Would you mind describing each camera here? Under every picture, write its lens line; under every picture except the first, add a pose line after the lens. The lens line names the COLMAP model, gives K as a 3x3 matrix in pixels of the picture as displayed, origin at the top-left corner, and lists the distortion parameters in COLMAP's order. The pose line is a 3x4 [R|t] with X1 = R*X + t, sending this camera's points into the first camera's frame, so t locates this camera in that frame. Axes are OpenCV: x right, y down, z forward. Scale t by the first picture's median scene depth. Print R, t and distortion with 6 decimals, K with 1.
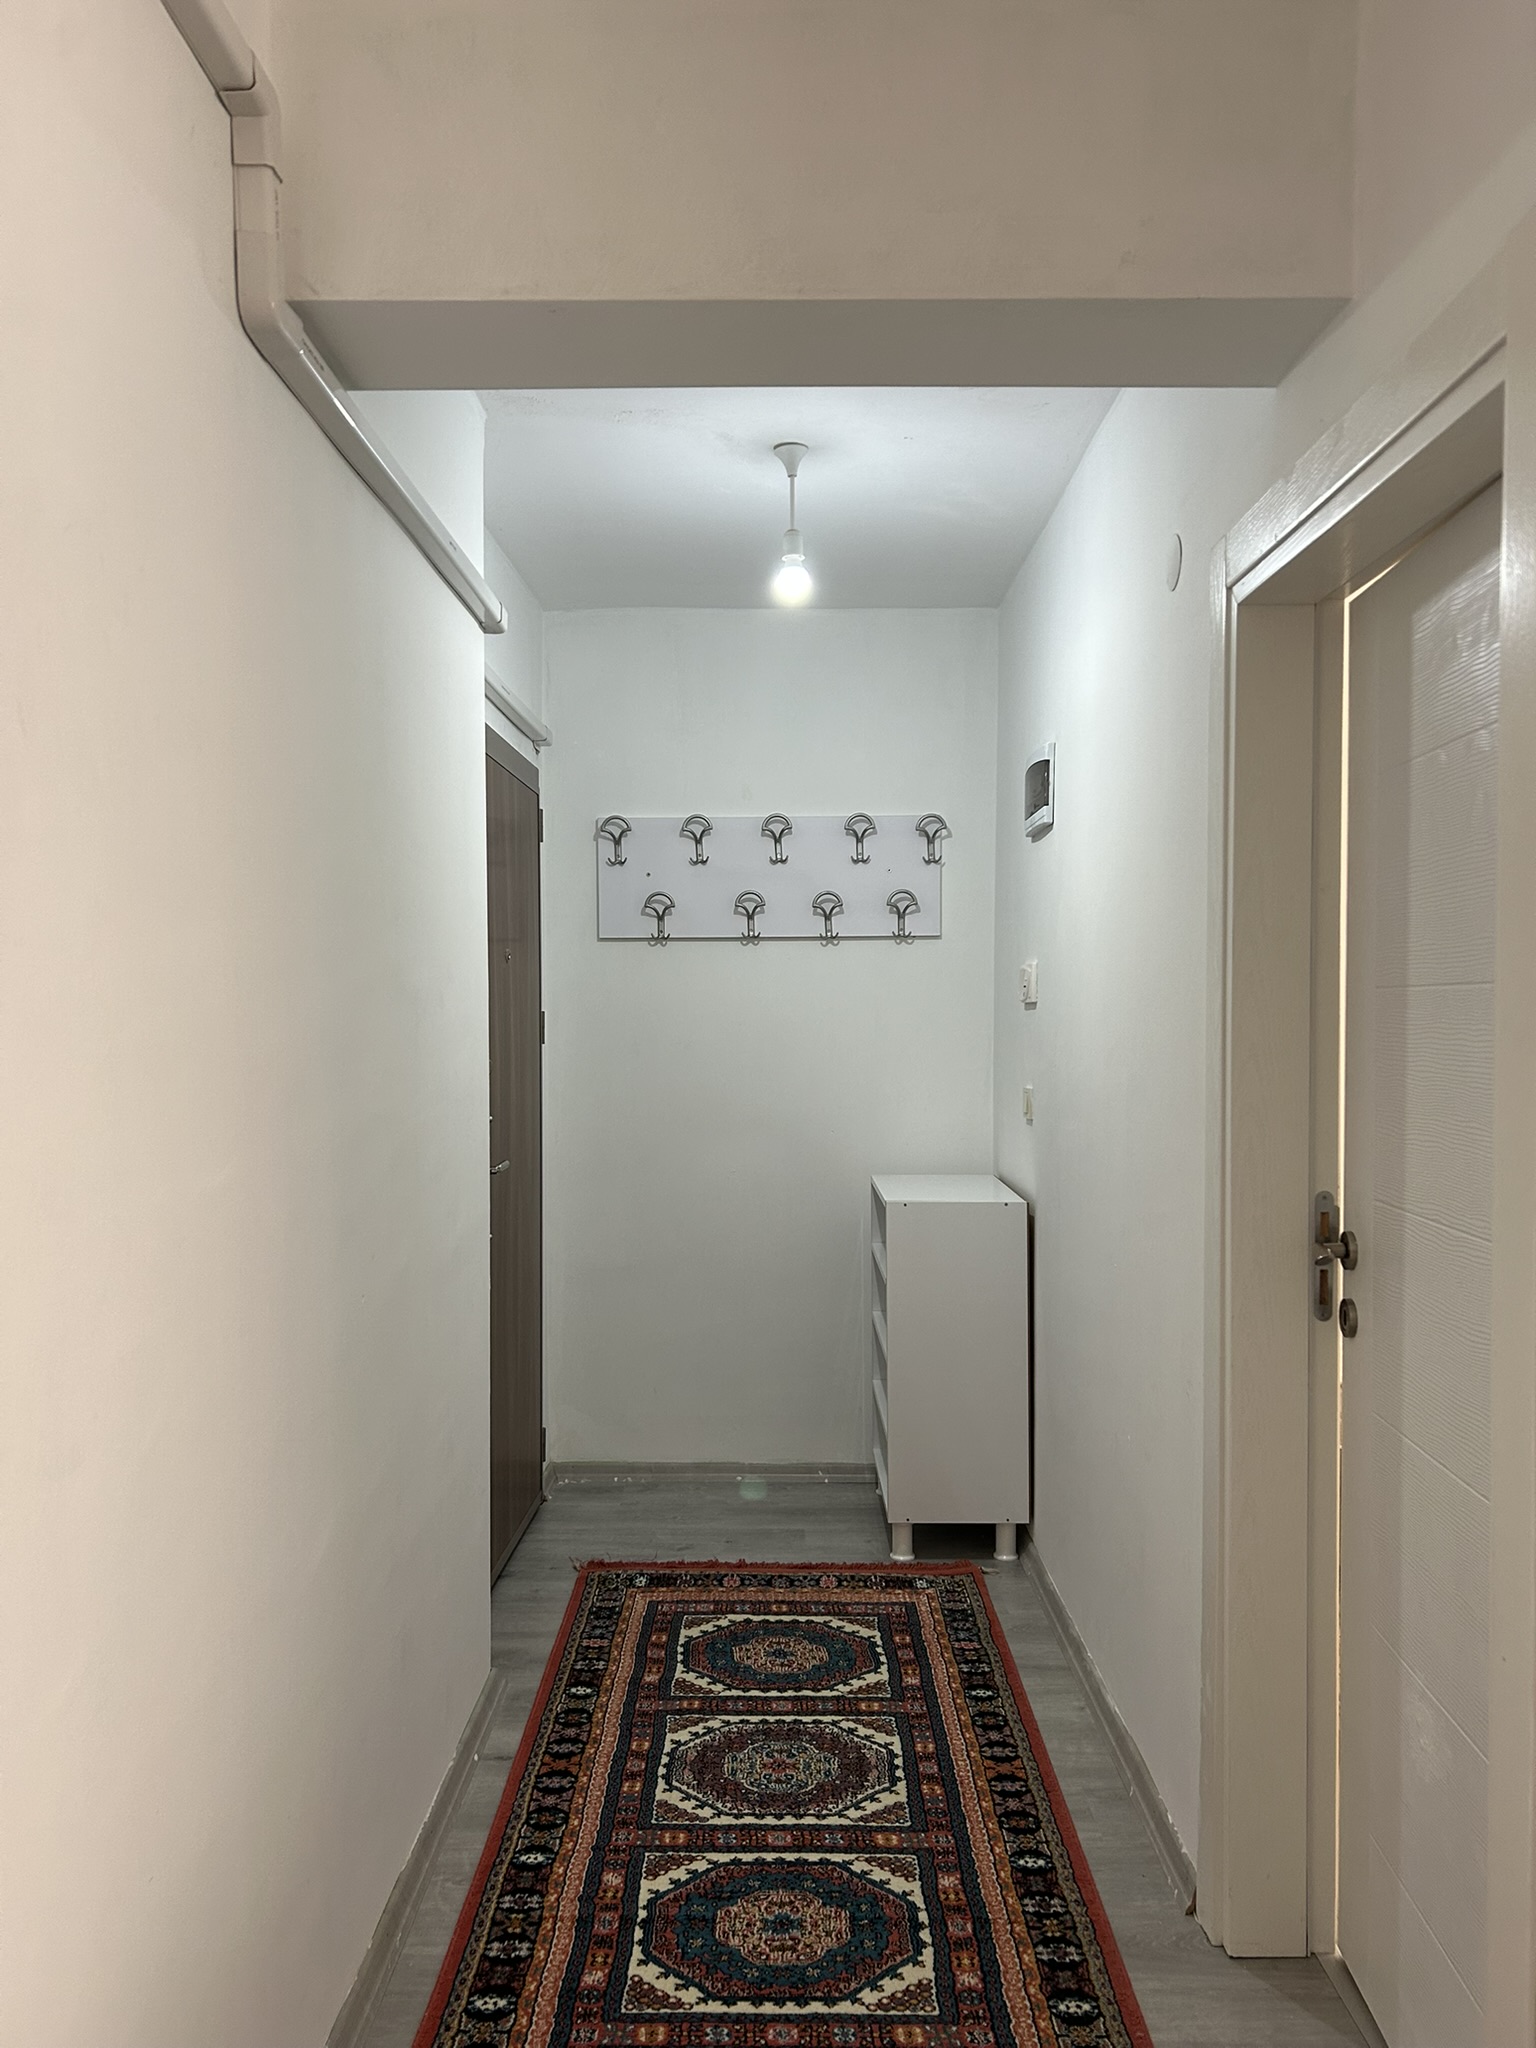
lens RADIAL K [[1517.8, 0, 776.9], [0, 1517.8, 1028.0], [0, 0, 1]] dist [0.040419, -0.005773]
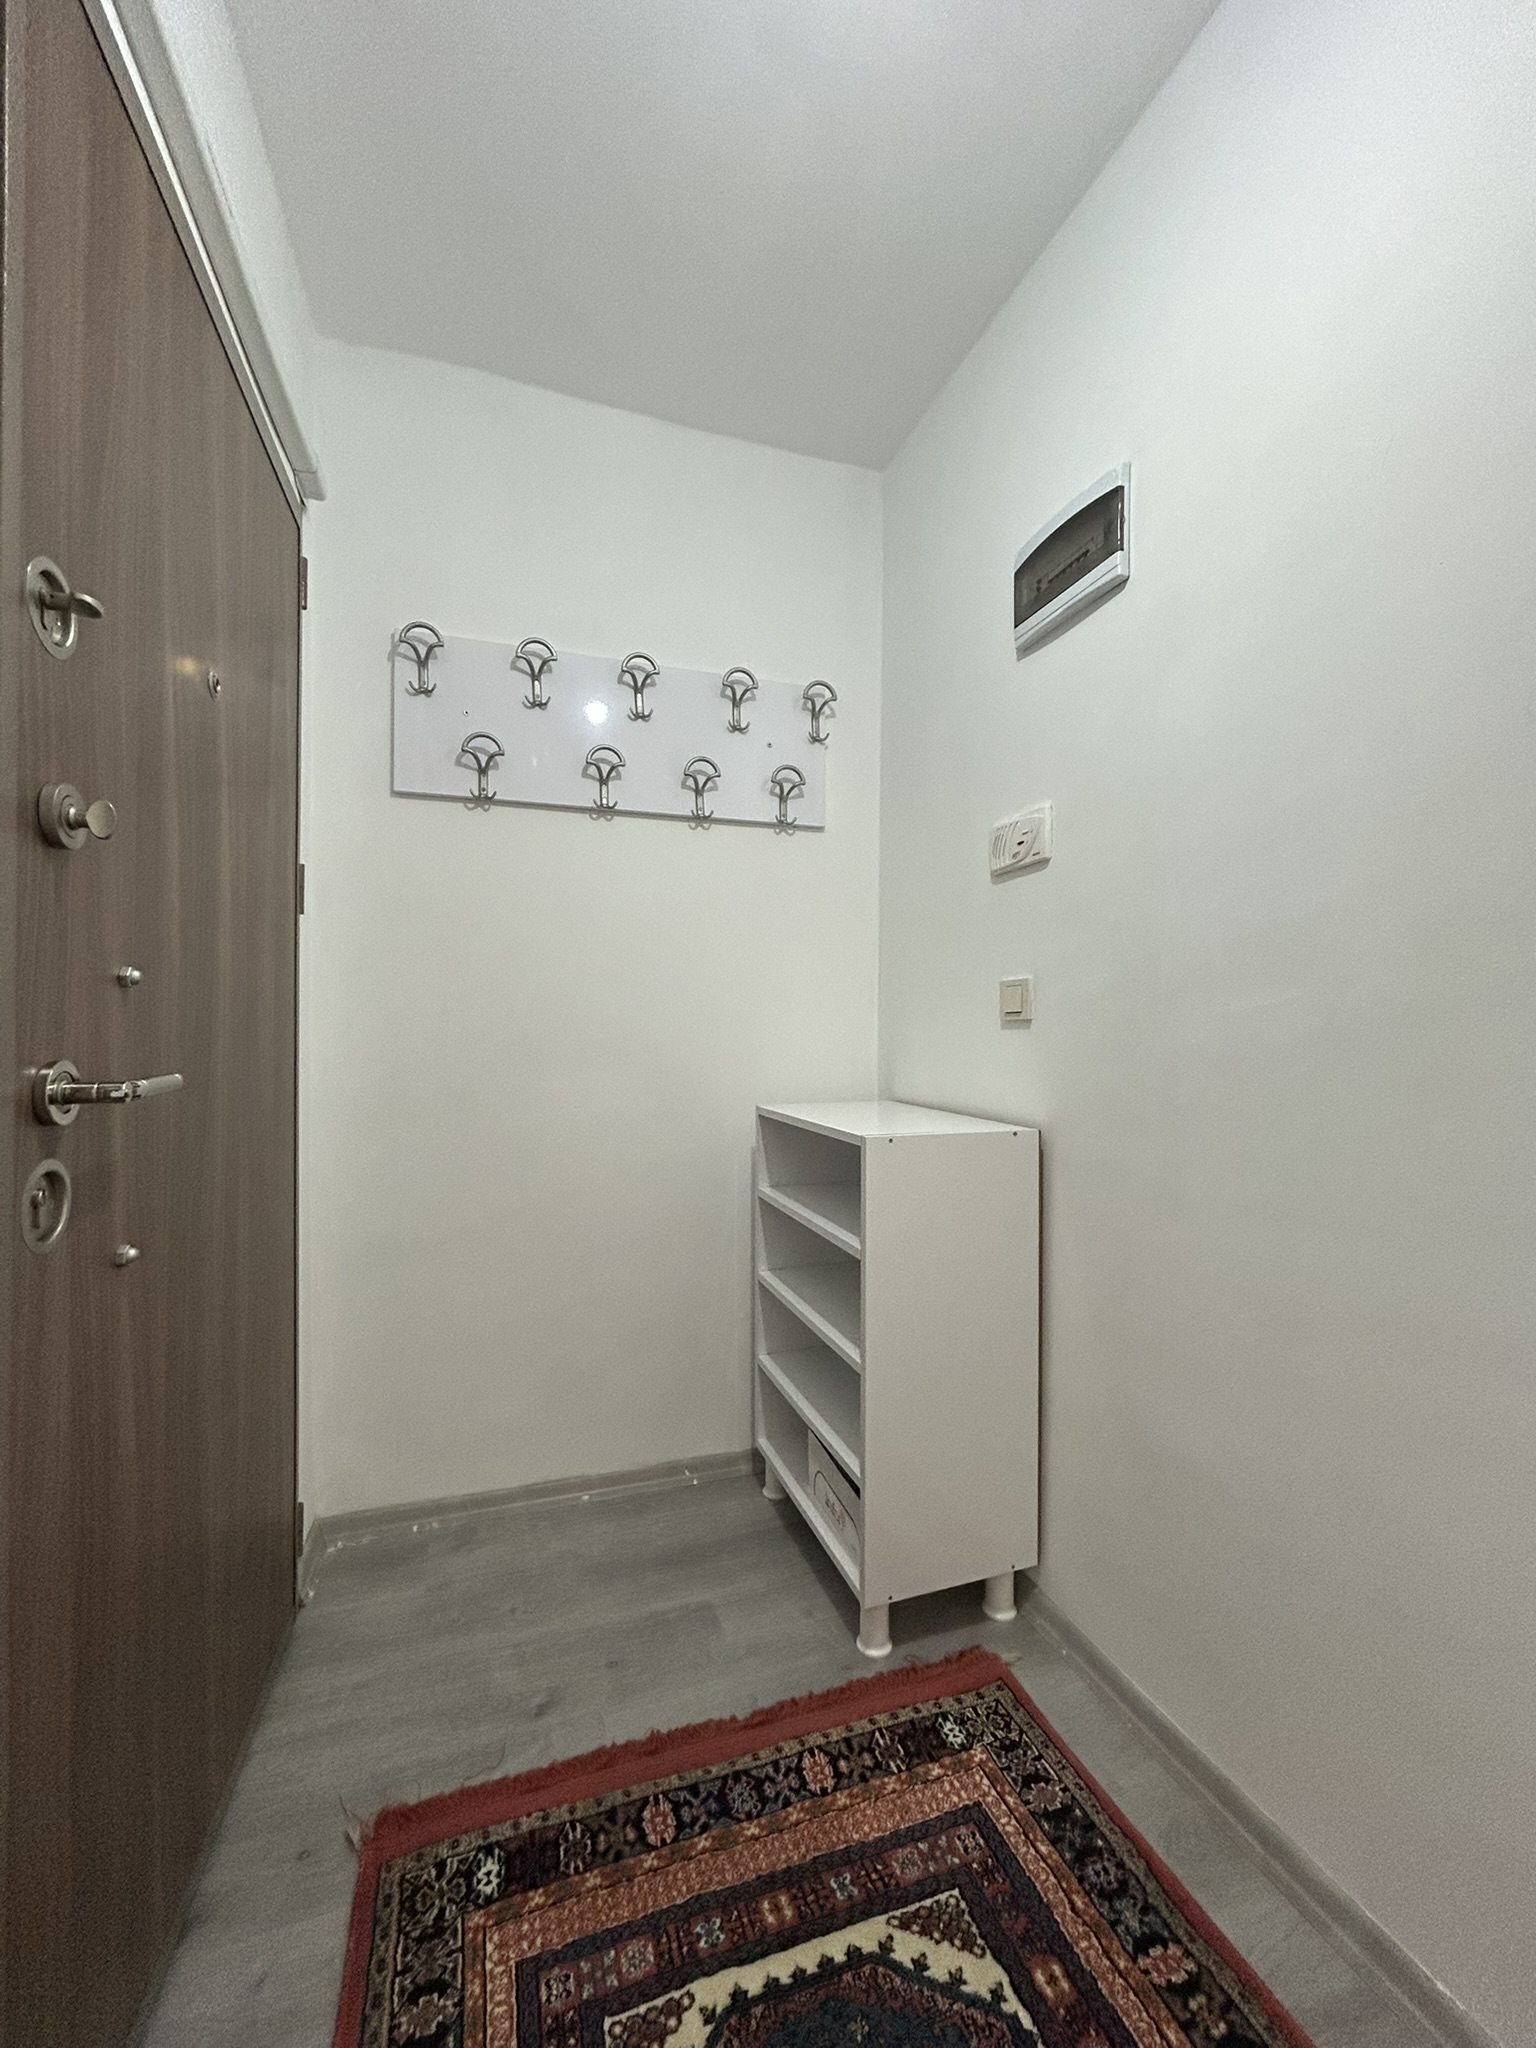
lens RADIAL K [[821.2, 0, 770.0], [0, 821.2, 1026.7], [0, 0, 1]] dist [0.000676, 0.000347]
pose [[0.944497, 0.005375, 0.328475, -0.078522], [-0.000319, 0.999881, -0.015444, 0.063023], [-0.328518, 0.014482, 0.944387, 0.592376]]
